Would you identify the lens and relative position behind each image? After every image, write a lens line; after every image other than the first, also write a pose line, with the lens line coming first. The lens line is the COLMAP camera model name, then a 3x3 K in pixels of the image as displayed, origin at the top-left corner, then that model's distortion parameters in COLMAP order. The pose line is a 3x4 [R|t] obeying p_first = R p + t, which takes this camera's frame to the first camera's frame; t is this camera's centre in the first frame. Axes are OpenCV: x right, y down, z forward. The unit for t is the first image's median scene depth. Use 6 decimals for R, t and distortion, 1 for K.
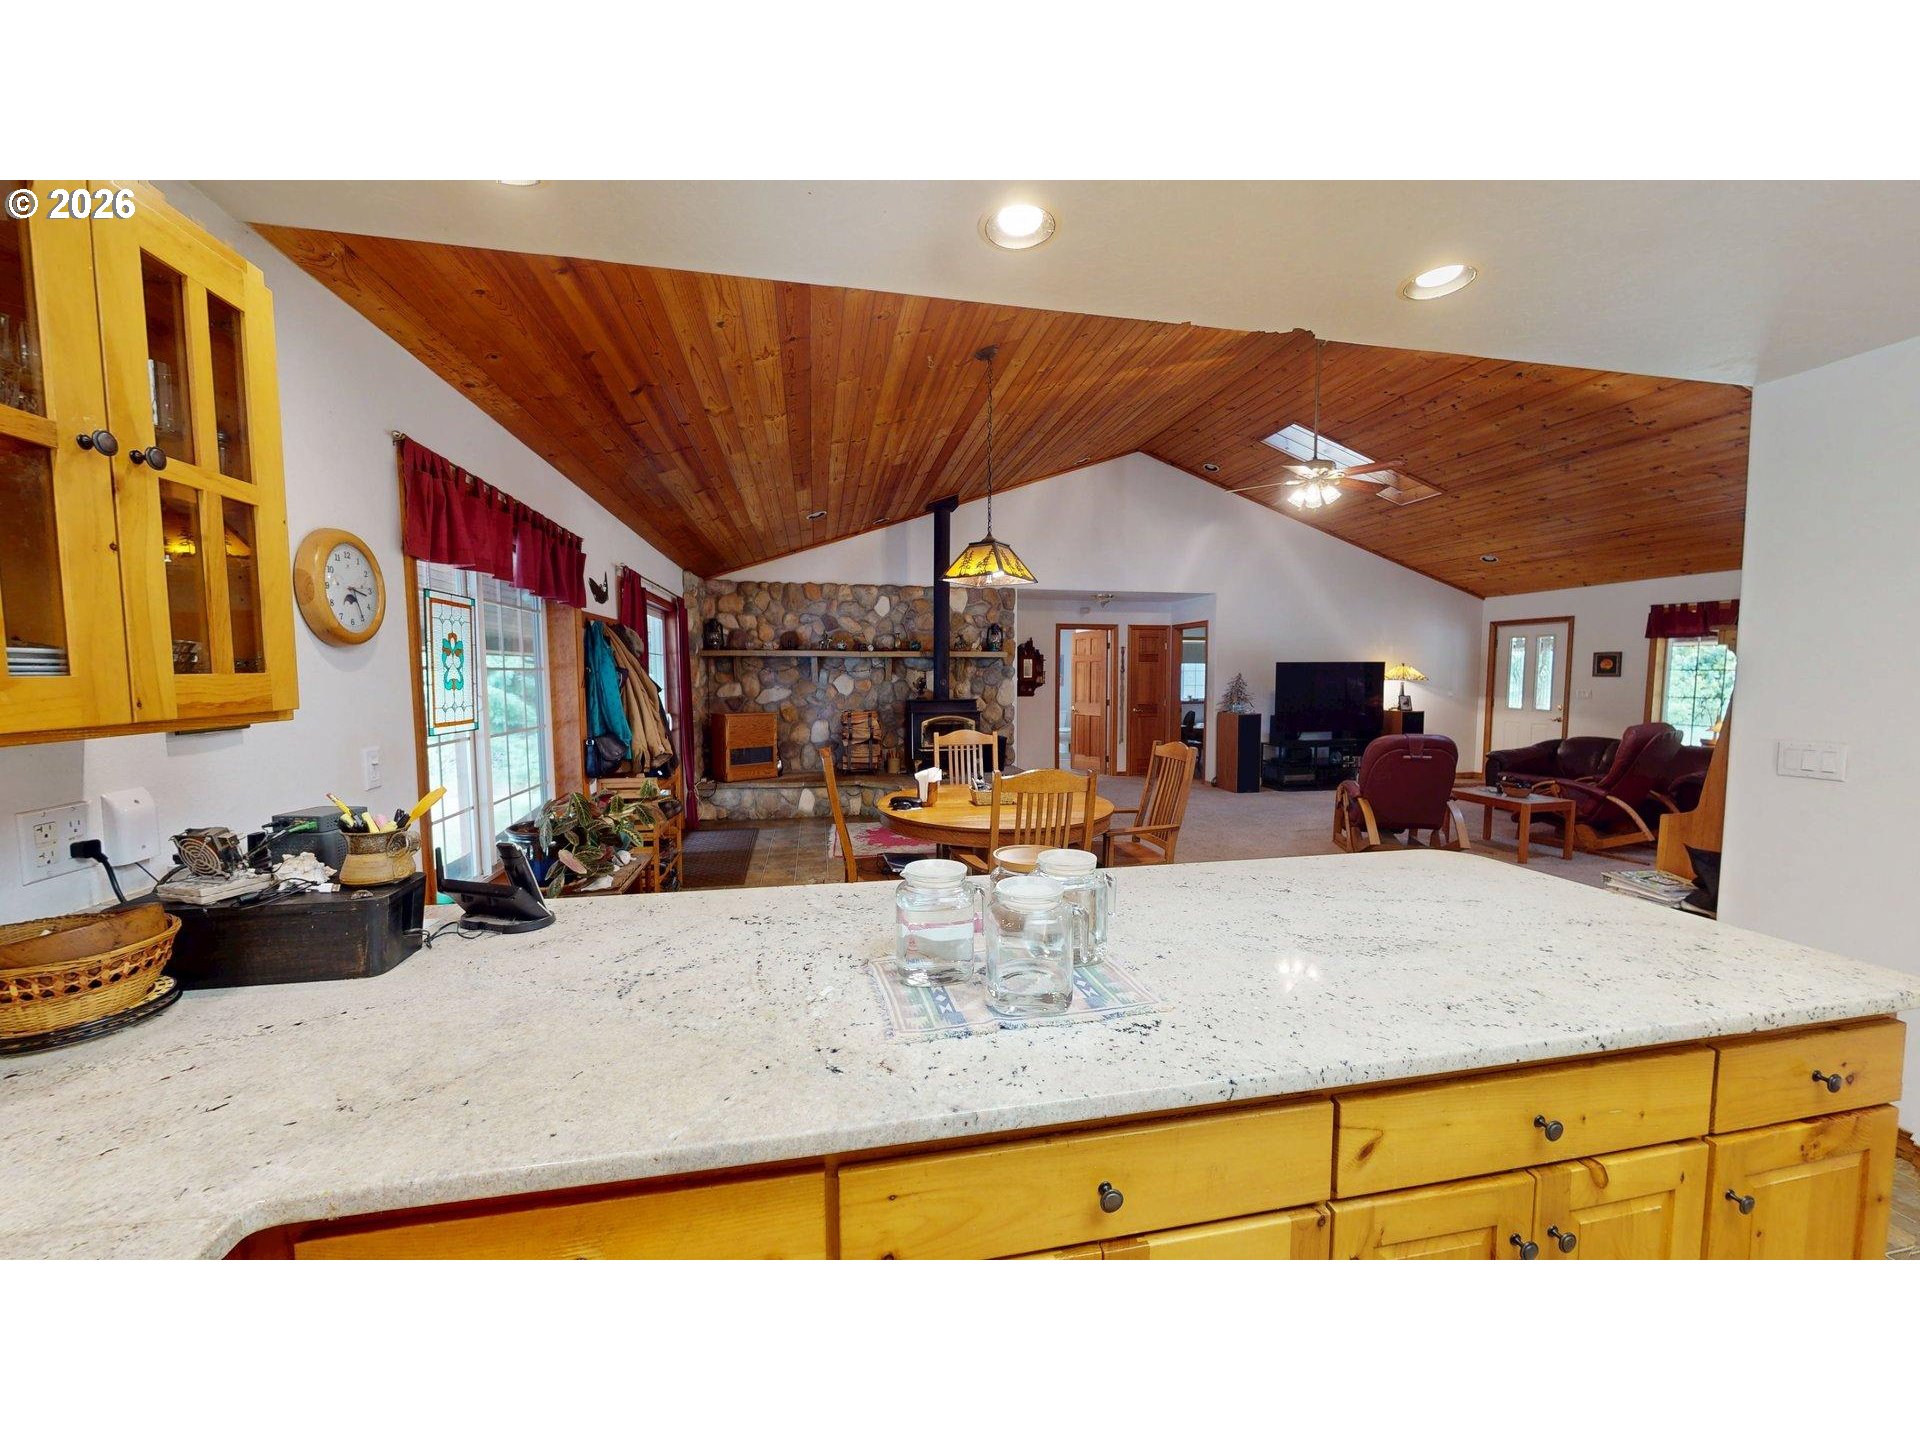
lens RADIAL K [[706.5, 0, 960.5], [0, 706.5, 720.4], [0, 0, 1]] dist [0.000355, -0.000005]
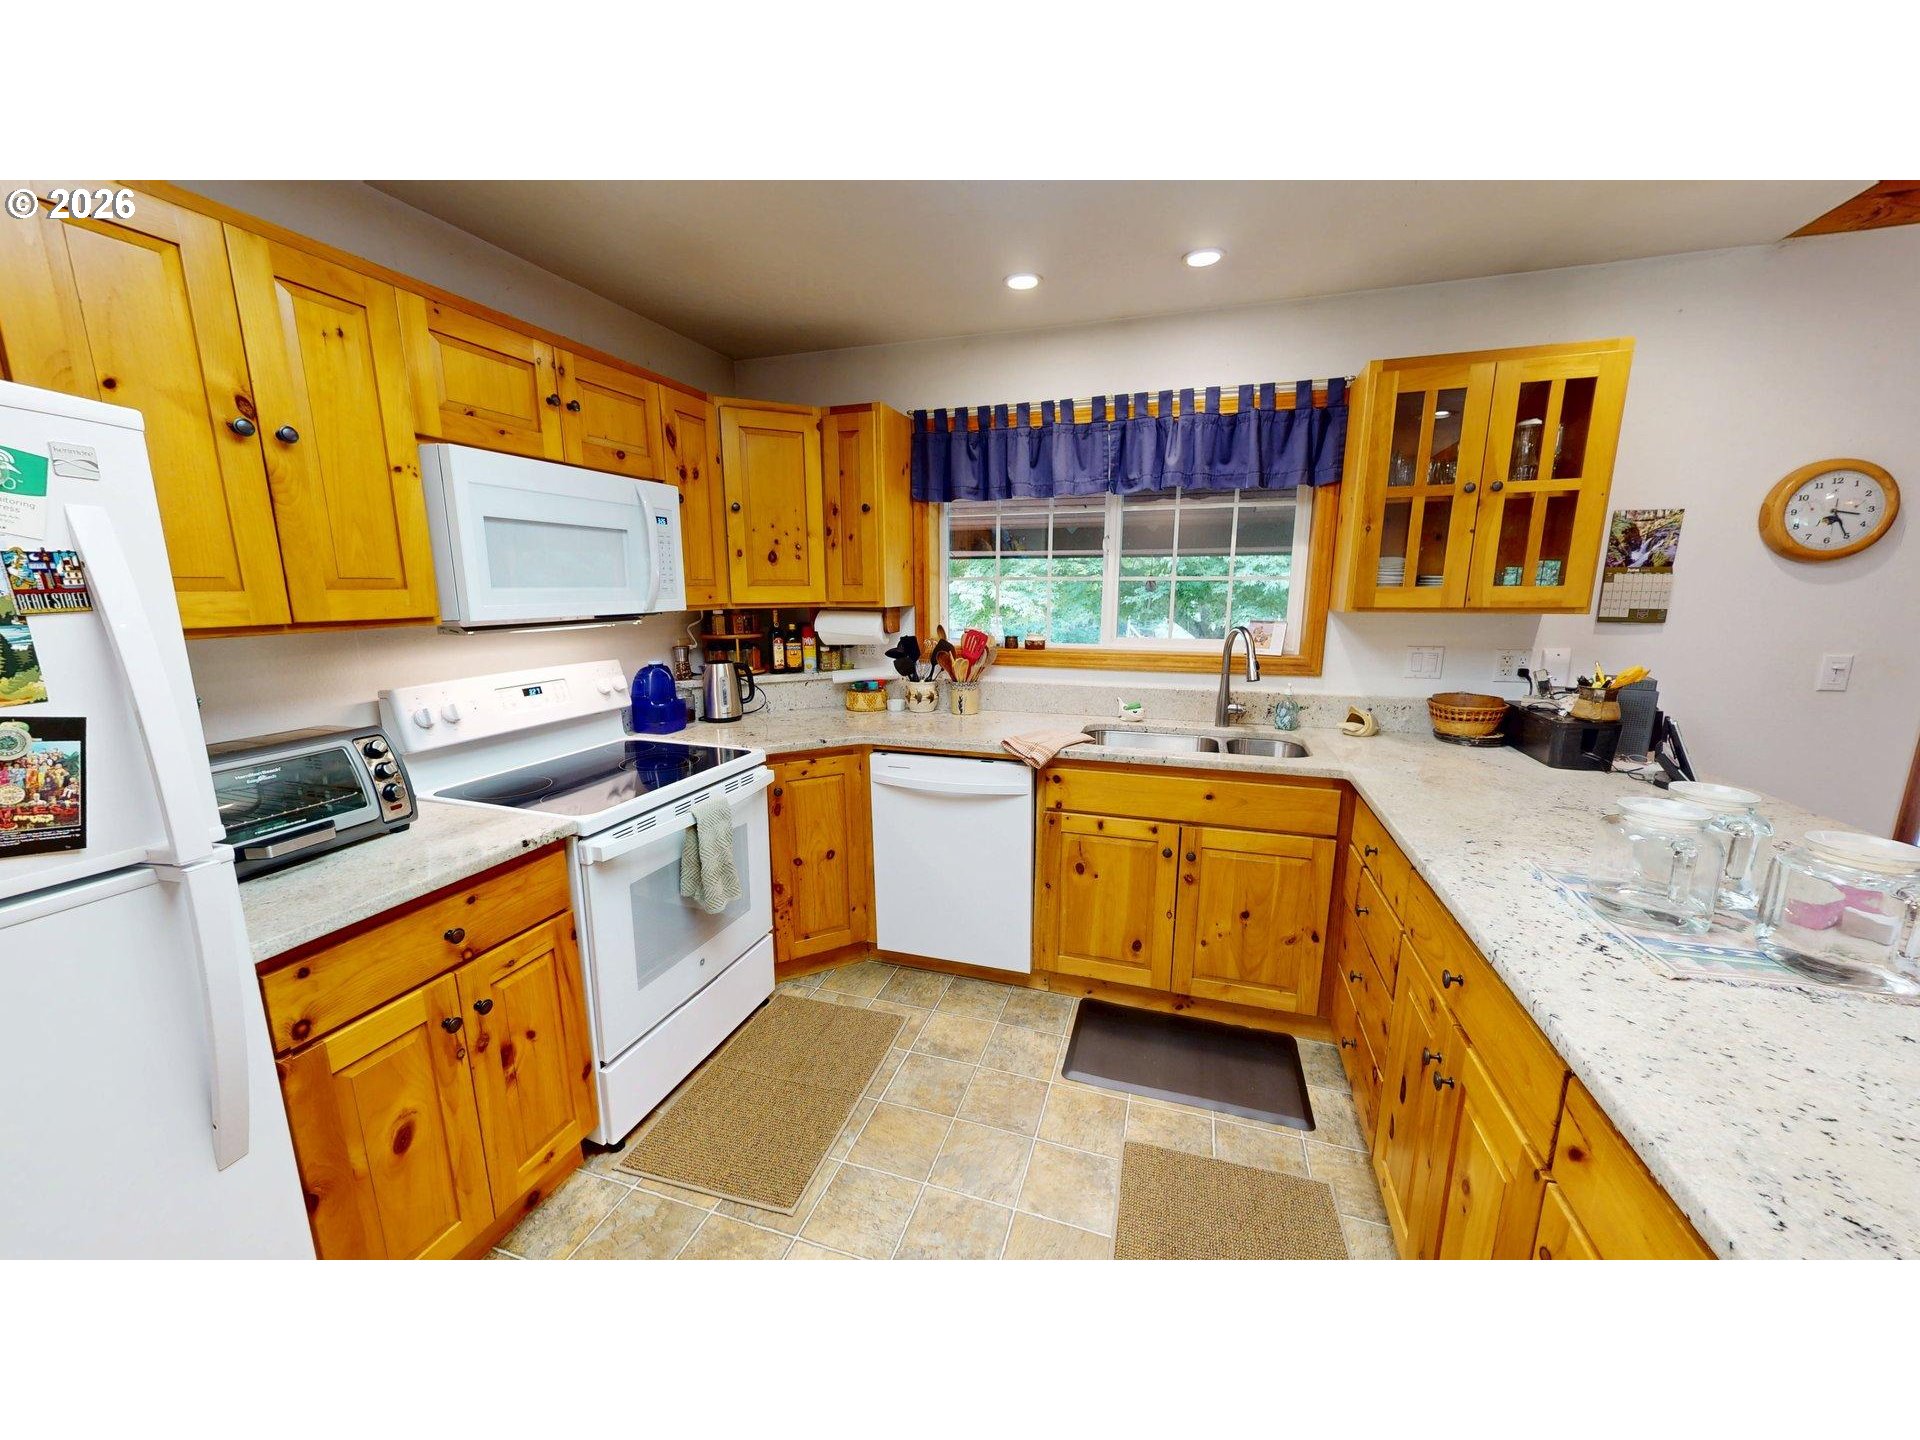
lens RADIAL K [[706.5, 0, 963.9], [0, 706.5, 722.0], [0, 0, 1]] dist [0.000355, -0.000005]
pose [[-0.490409, 0.168810, -0.854987, 0.212031], [-0.056951, 0.972756, 0.224729, -0.007477], [0.869629, 0.158902, -0.467434, 0.088845]]
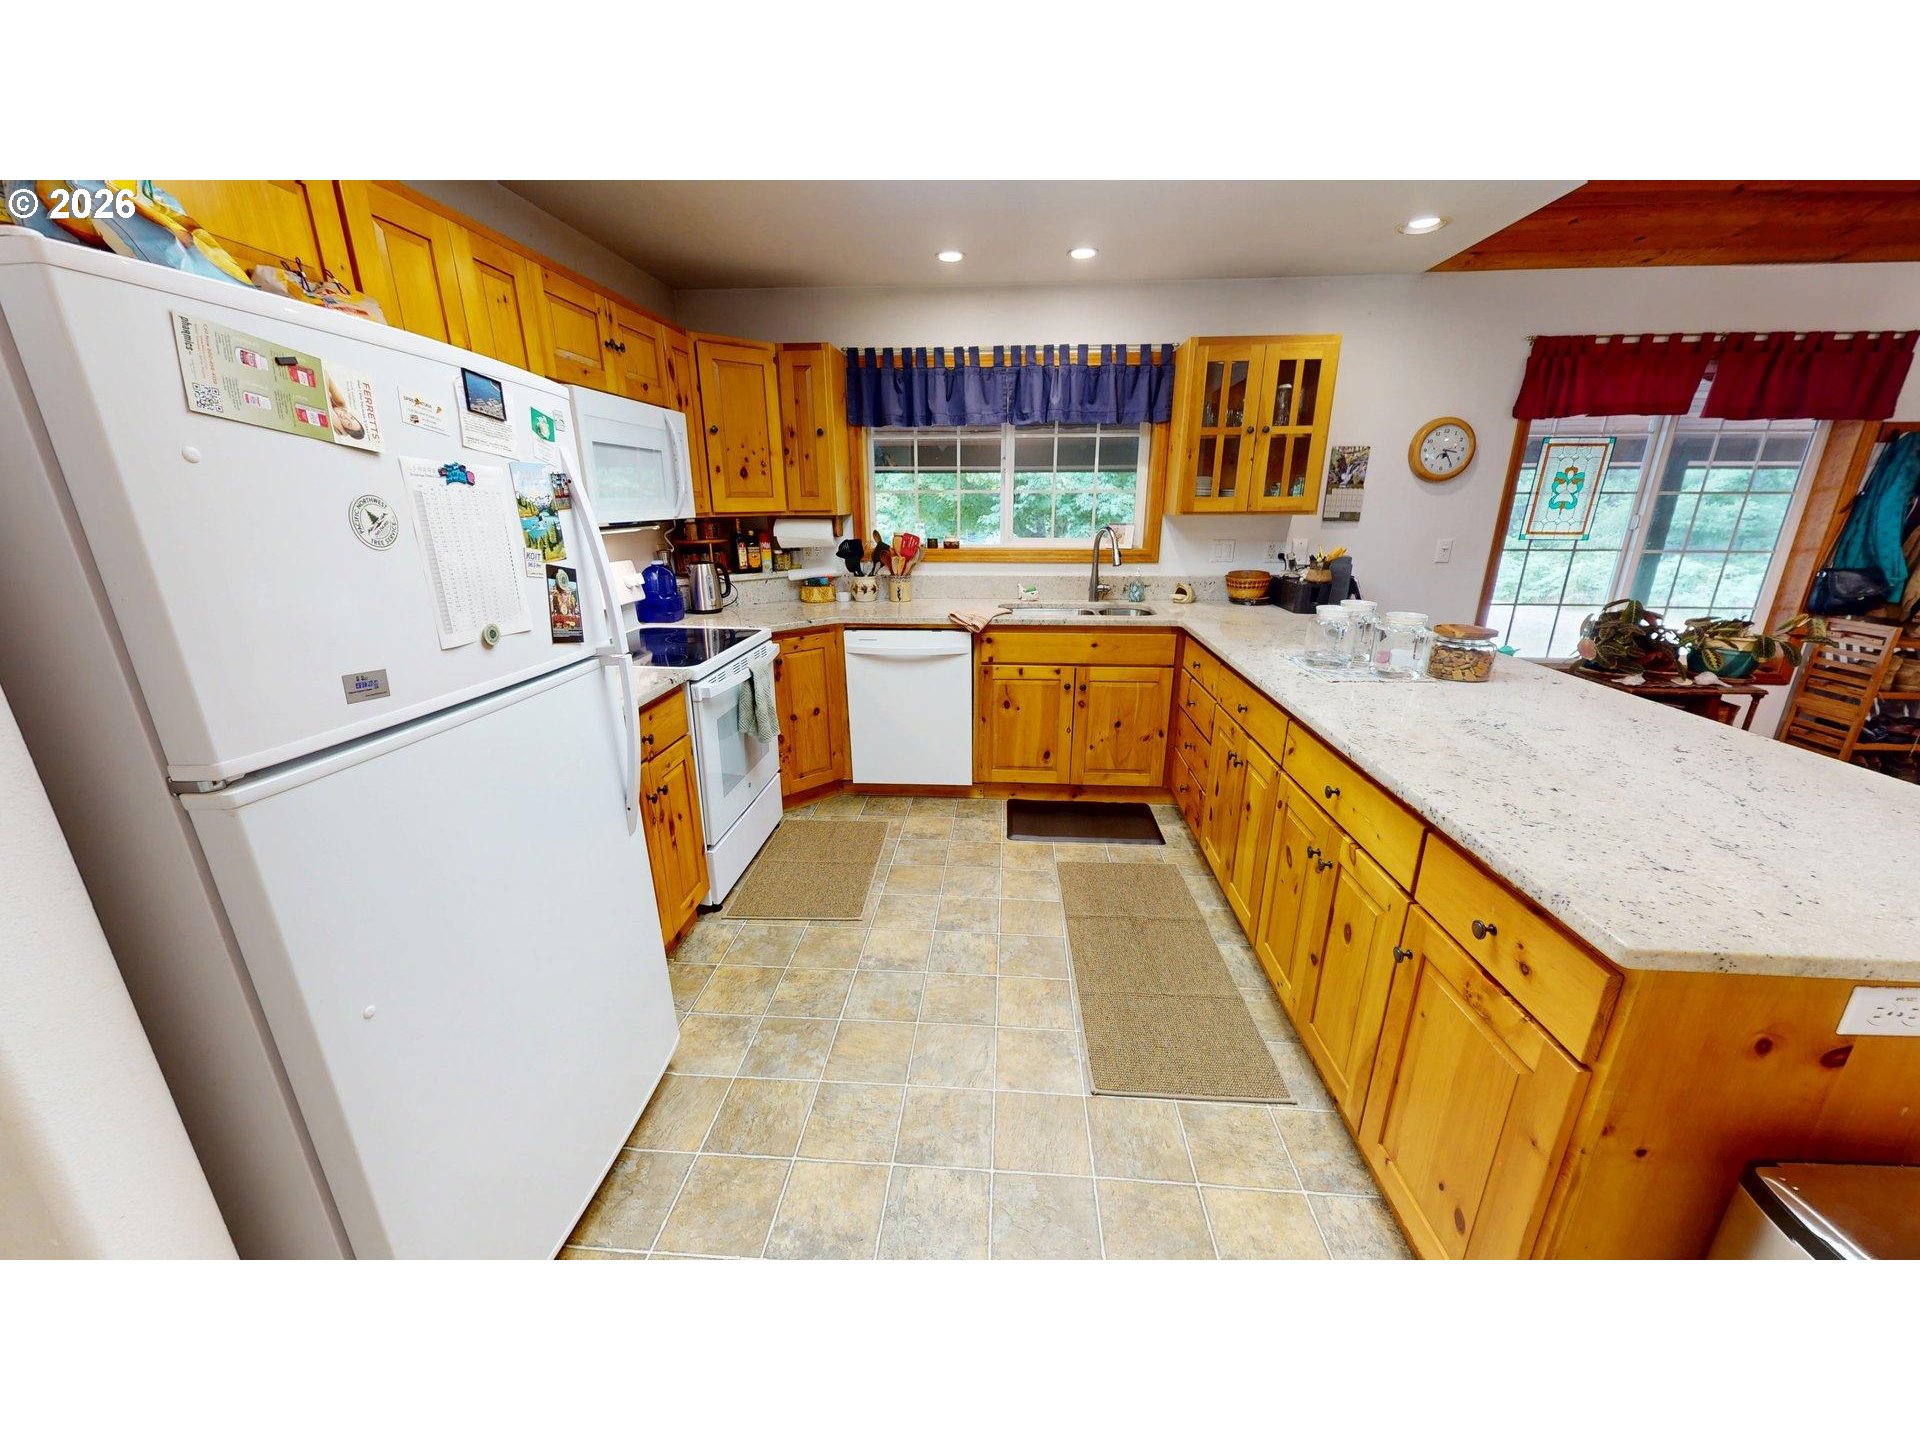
lens RADIAL K [[706.5, 0, 965.4], [0, 706.5, 724.3], [0, 0, 1]] dist [0.000355, -0.000005]
pose [[-0.262923, 0.295975, -0.918297, 0.347775], [-0.063187, 0.944459, 0.322498, -0.005330], [0.962745, 0.142817, -0.229619, 0.075120]]
